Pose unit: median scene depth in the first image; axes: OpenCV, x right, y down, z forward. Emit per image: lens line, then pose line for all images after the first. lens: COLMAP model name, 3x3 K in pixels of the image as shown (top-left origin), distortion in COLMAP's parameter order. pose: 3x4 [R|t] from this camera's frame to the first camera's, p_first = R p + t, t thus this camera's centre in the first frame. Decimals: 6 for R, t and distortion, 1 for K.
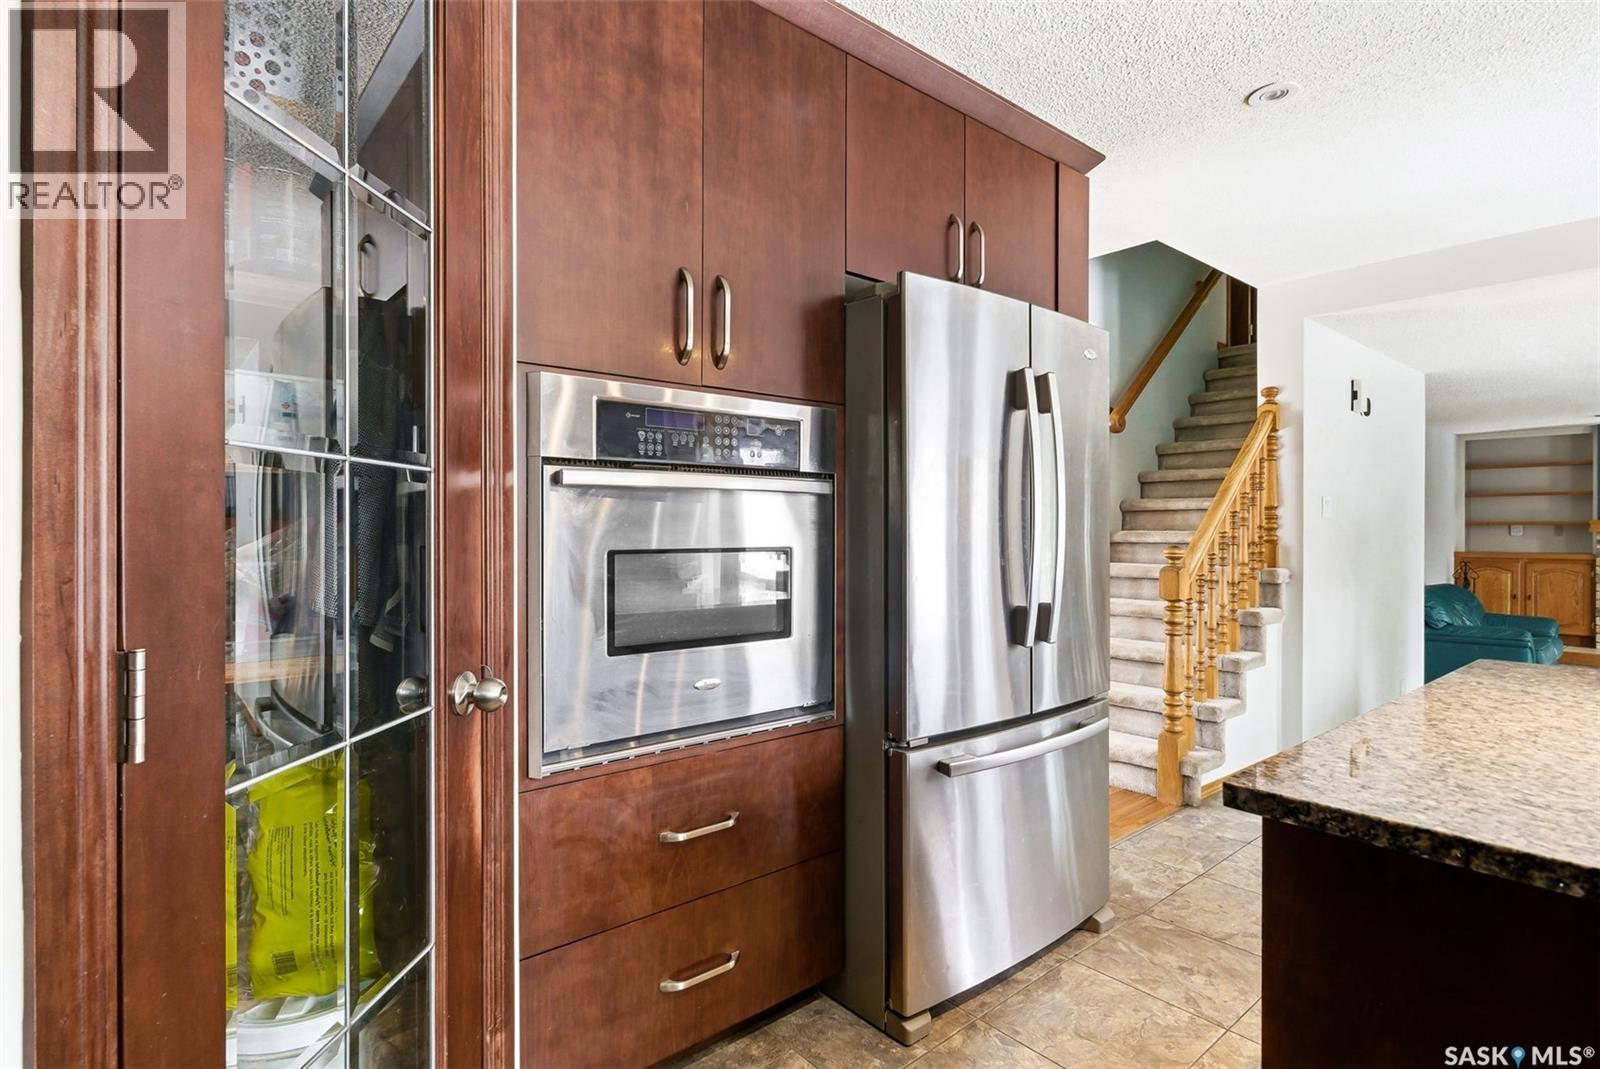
lens RADIAL K [[800.8, 0, 797.4], [0, 800.8, 530.4], [0, 0, 1]] dist [-0.000211, 0.000303]
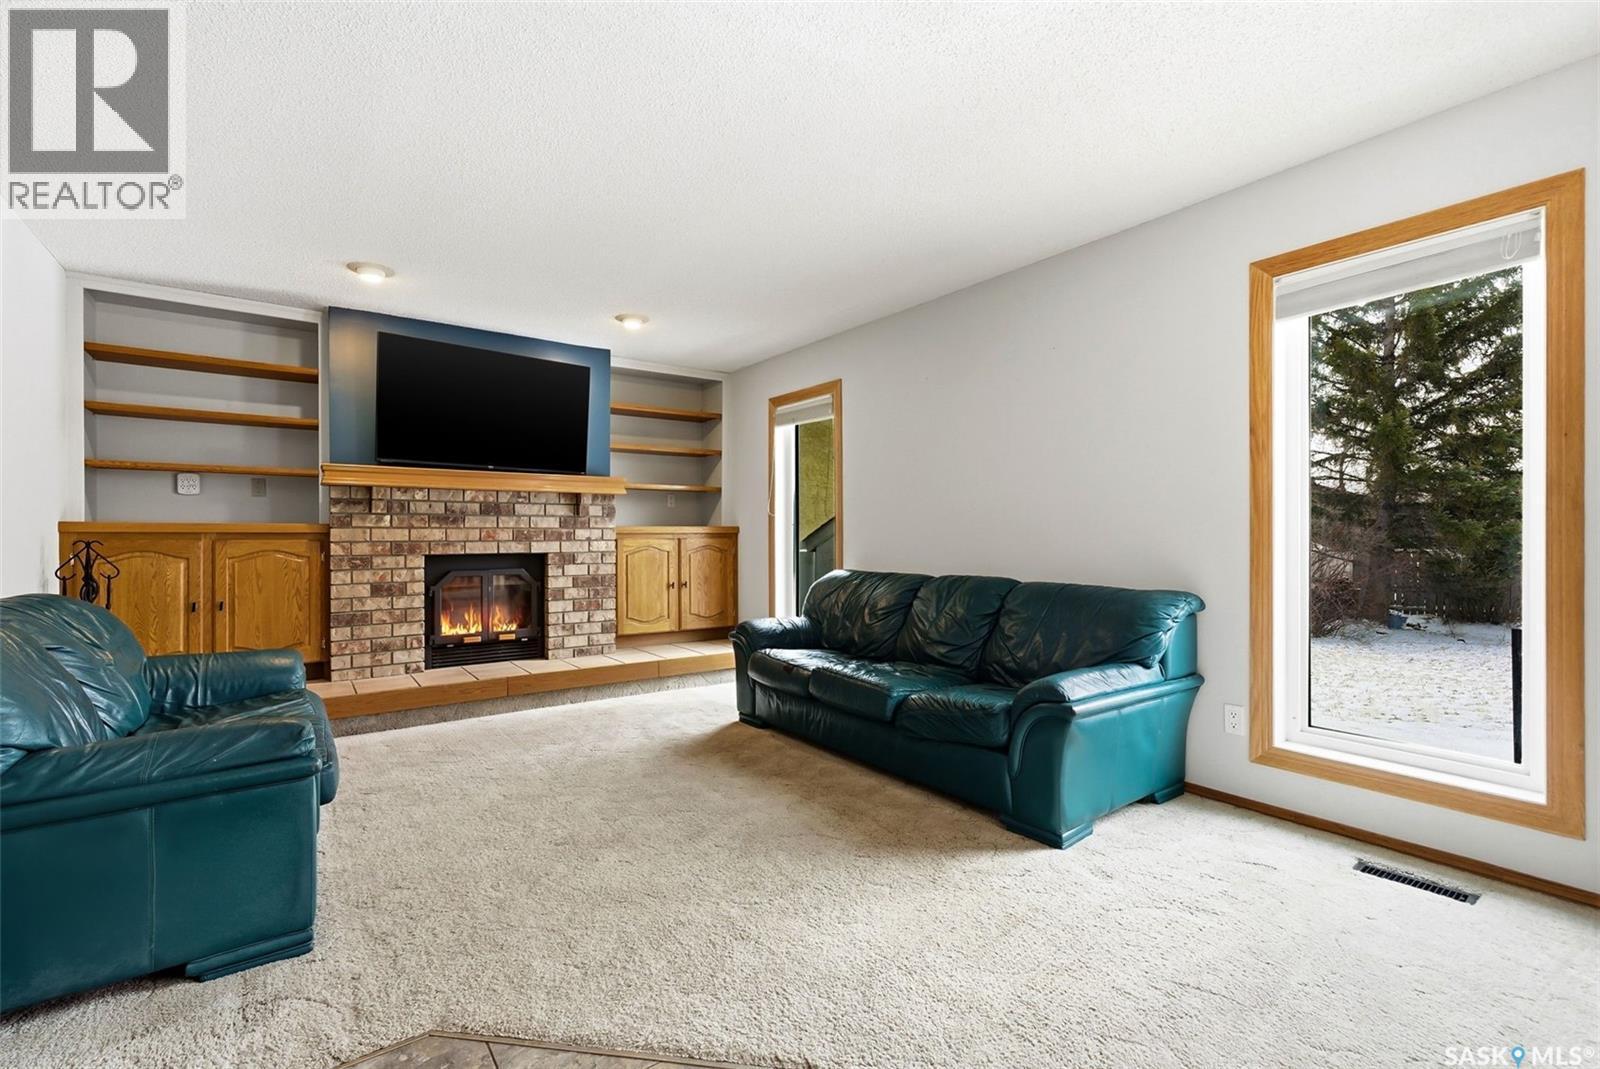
lens RADIAL K [[720.8, 0, 800.0], [0, 720.8, 534.5], [0, 0, 1]] dist [-0.000588, -0.000050]
pose [[0.087735, -0.001654, 0.996142, 0.469040], [0.002364, 0.999996, 0.001452, 0.036393], [-0.996141, 0.002227, 0.087739, 0.569547]]
